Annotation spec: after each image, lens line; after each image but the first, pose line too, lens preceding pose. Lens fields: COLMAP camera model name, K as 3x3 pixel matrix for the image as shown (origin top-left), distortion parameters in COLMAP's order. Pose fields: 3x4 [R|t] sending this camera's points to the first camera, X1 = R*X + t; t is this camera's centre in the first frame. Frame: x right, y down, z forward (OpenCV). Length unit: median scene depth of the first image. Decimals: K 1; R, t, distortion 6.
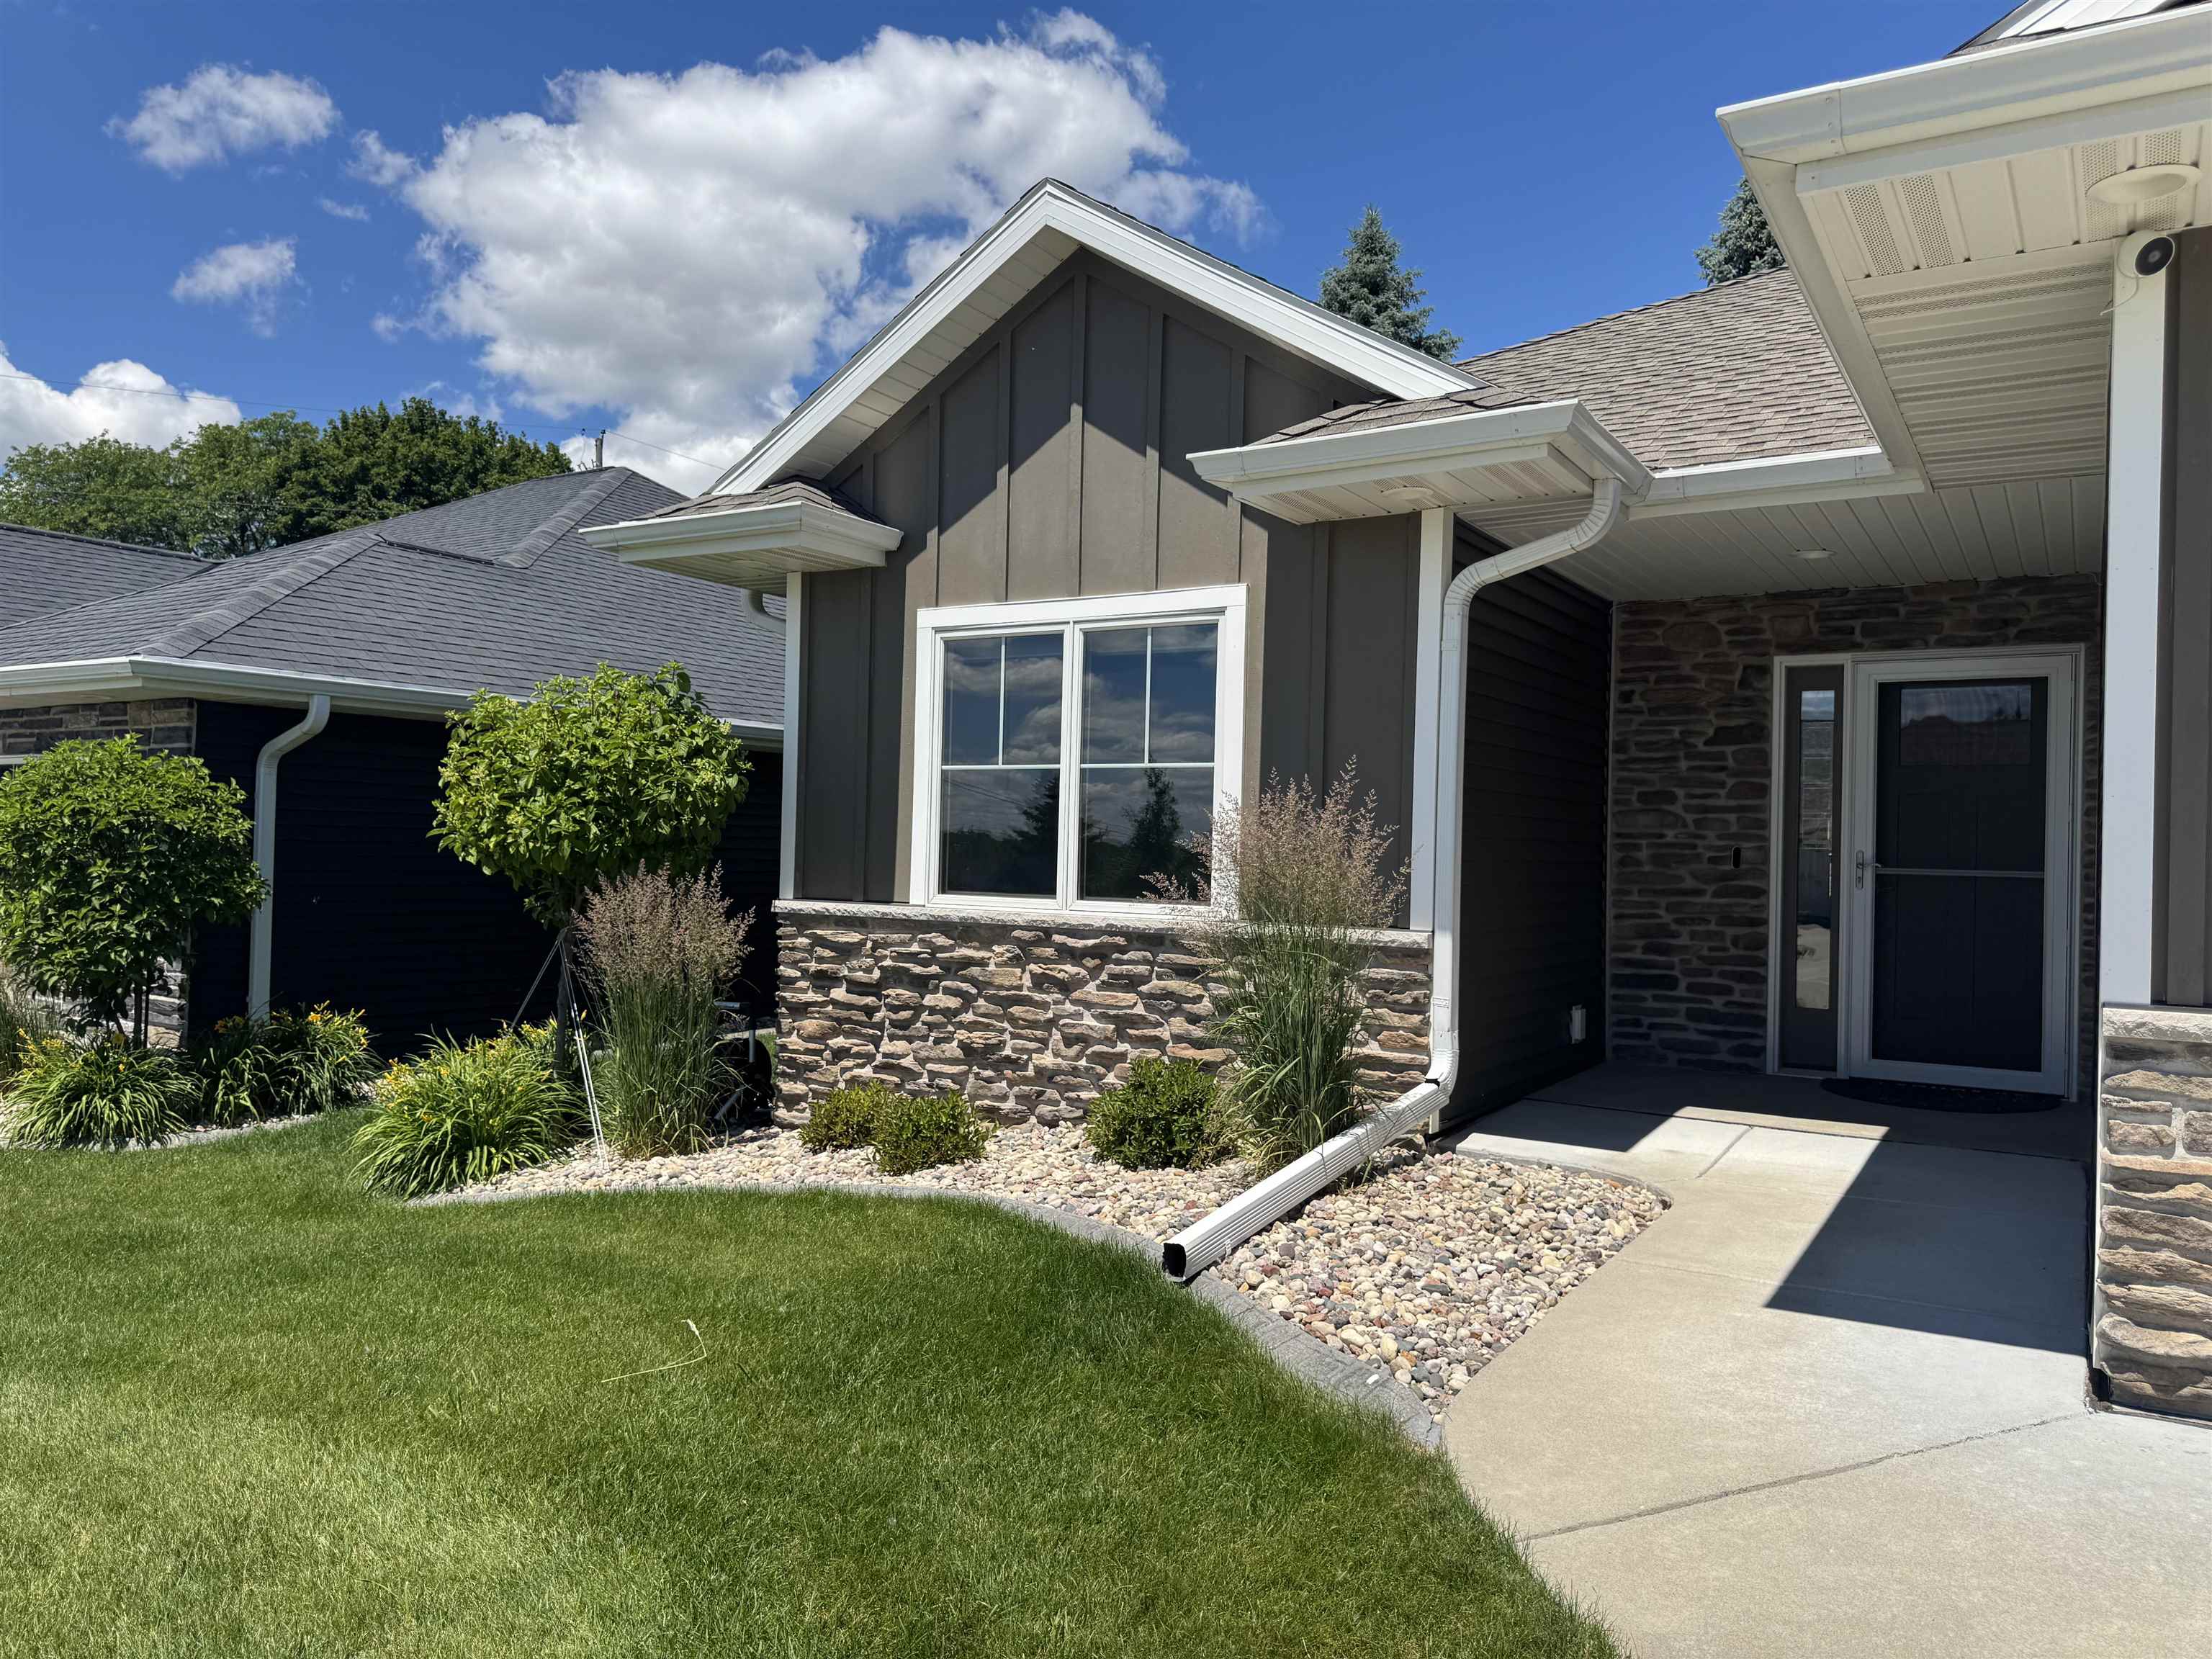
lens RADIAL K [[1558.7, 0, 1100.7], [0, 1558.7, 854.9], [0, 0, 1]] dist [0.070455, -0.083242]
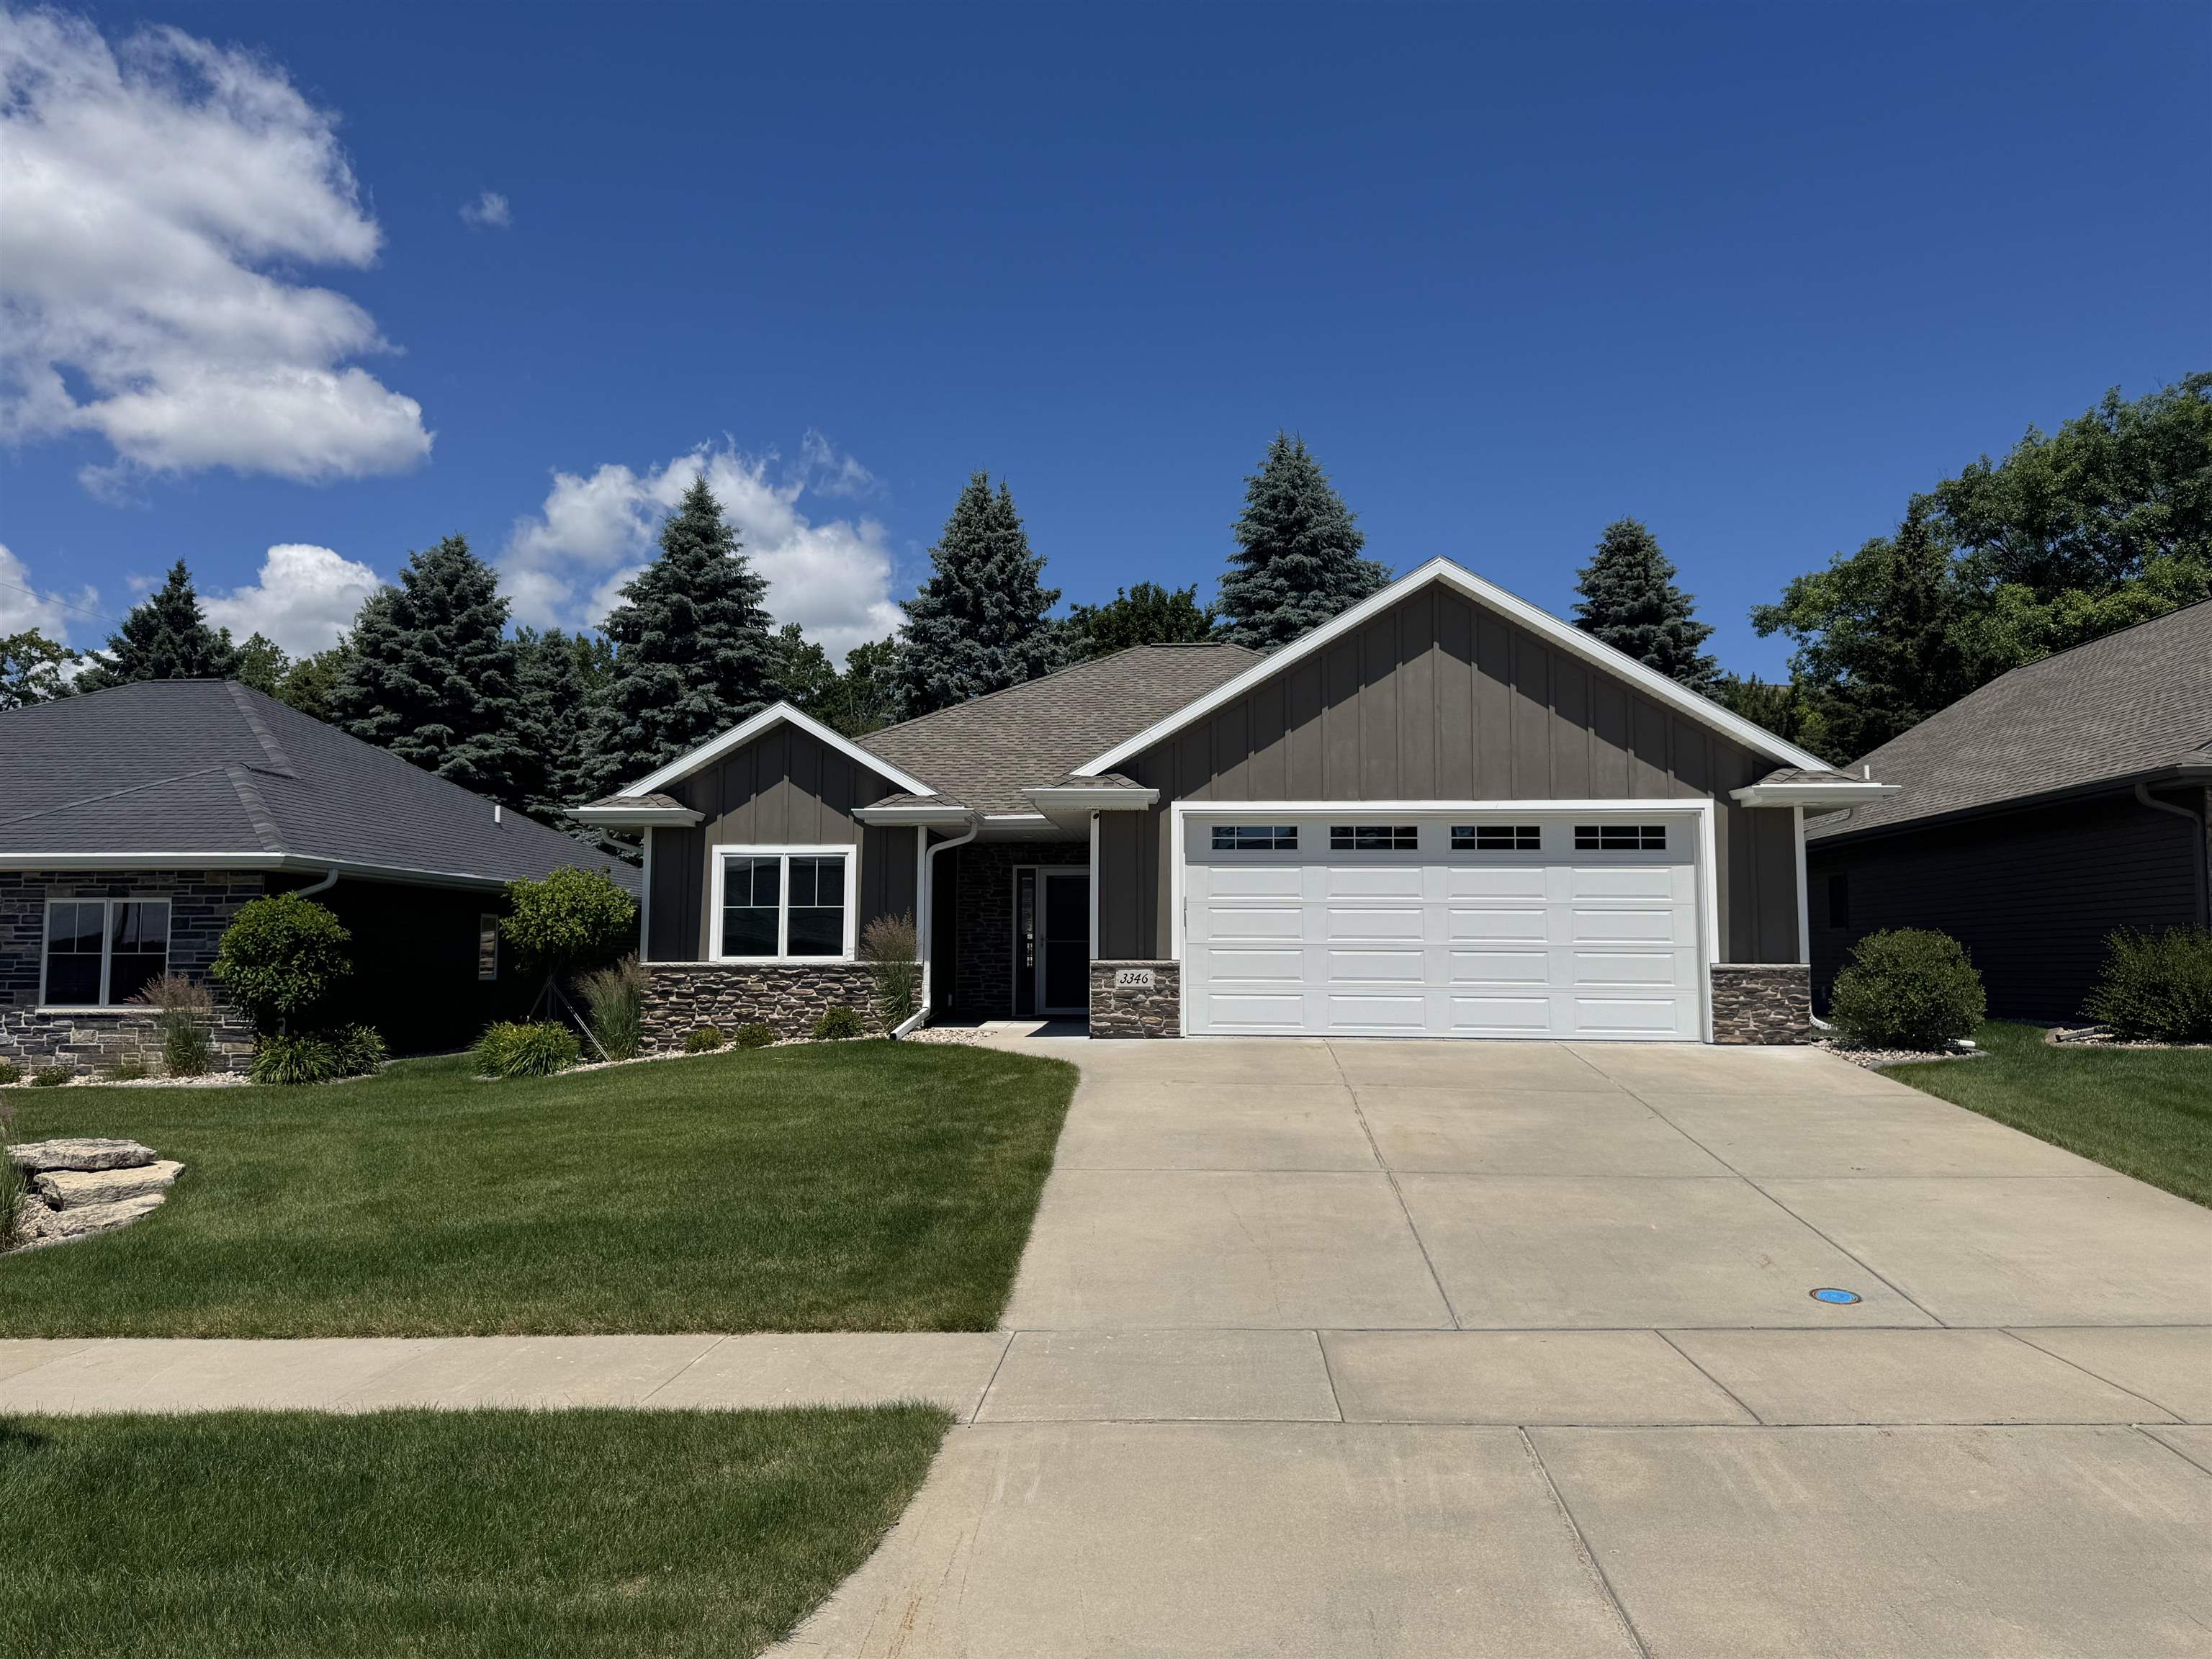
lens RADIAL K [[1558.7, 0, 1108.1], [0, 1558.7, 819.7], [0, 0, 1]] dist [0.070455, -0.083242]
pose [[0.875088, 0.022422, 0.483444, -0.819349], [0.020587, 0.996297, -0.083472, 0.029763], [-0.483525, 0.082998, 0.871387, -1.606704]]
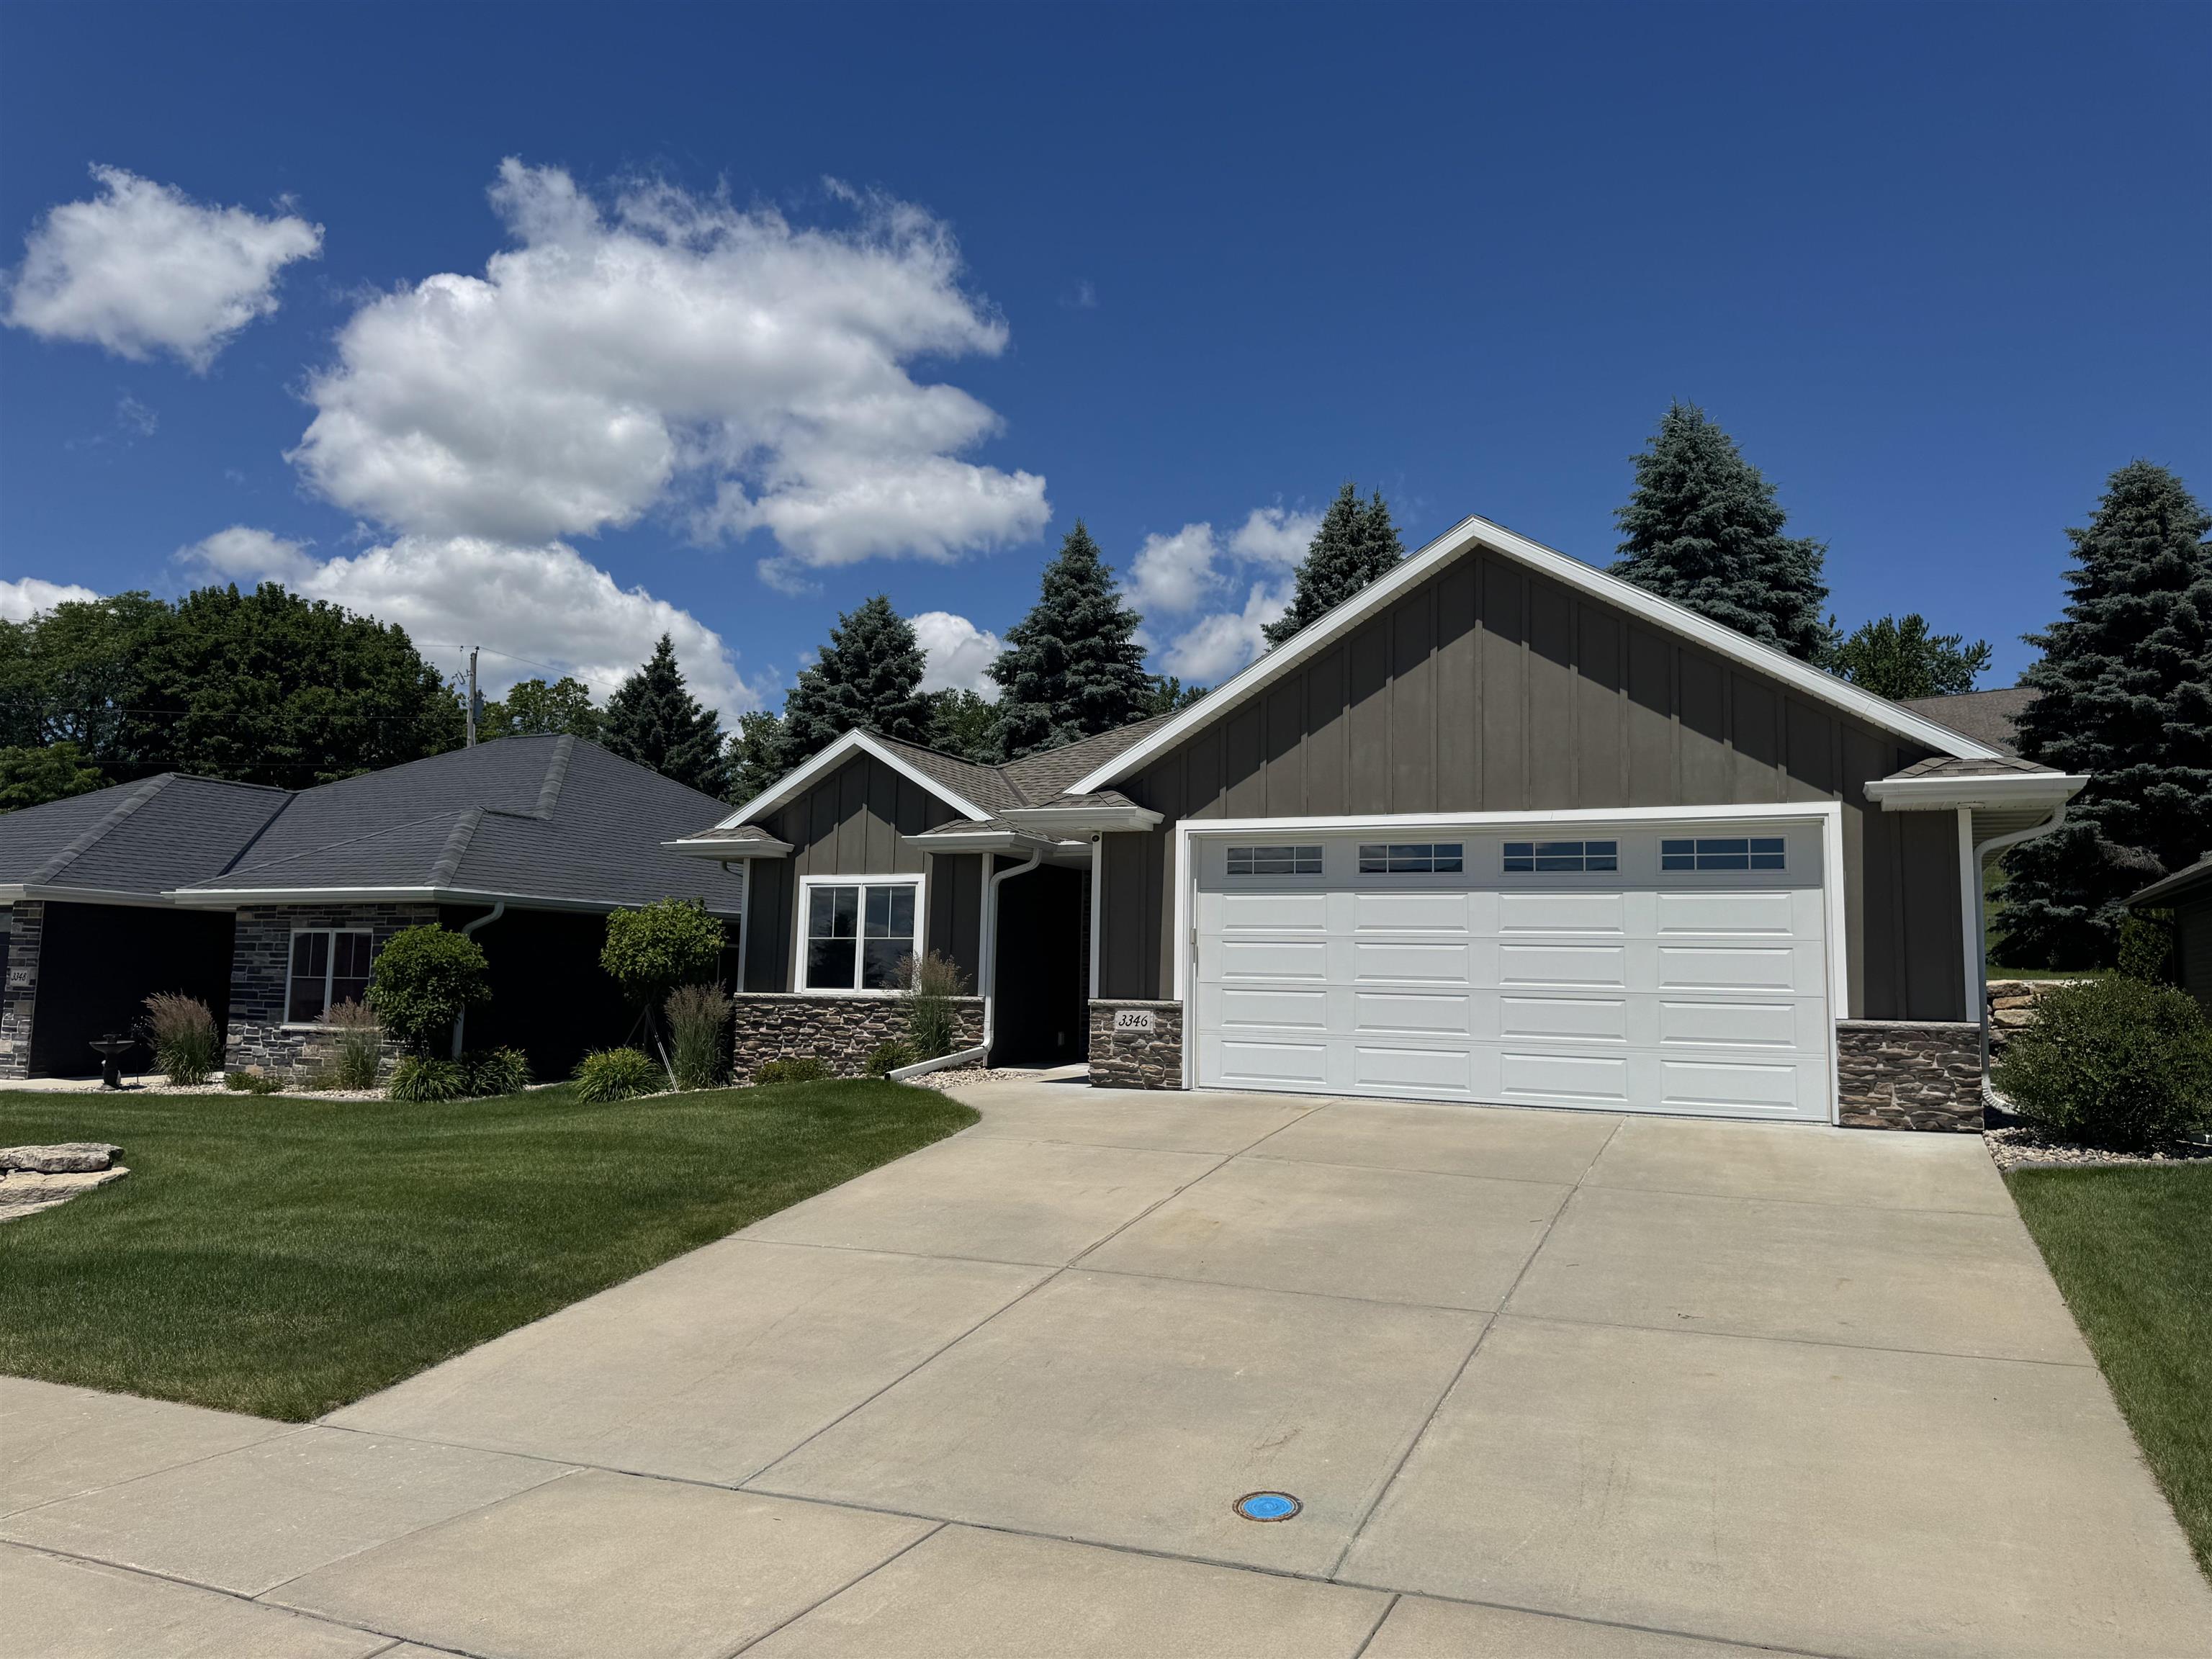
lens RADIAL K [[1558.7, 0, 1102.0], [0, 1558.7, 829.0], [0, 0, 1]] dist [0.070455, -0.083242]
pose [[0.990612, 0.010585, 0.136294, 0.023288], [0.003743, 0.994523, -0.104447, 0.035773], [-0.136653, 0.103977, 0.985147, -1.636918]]
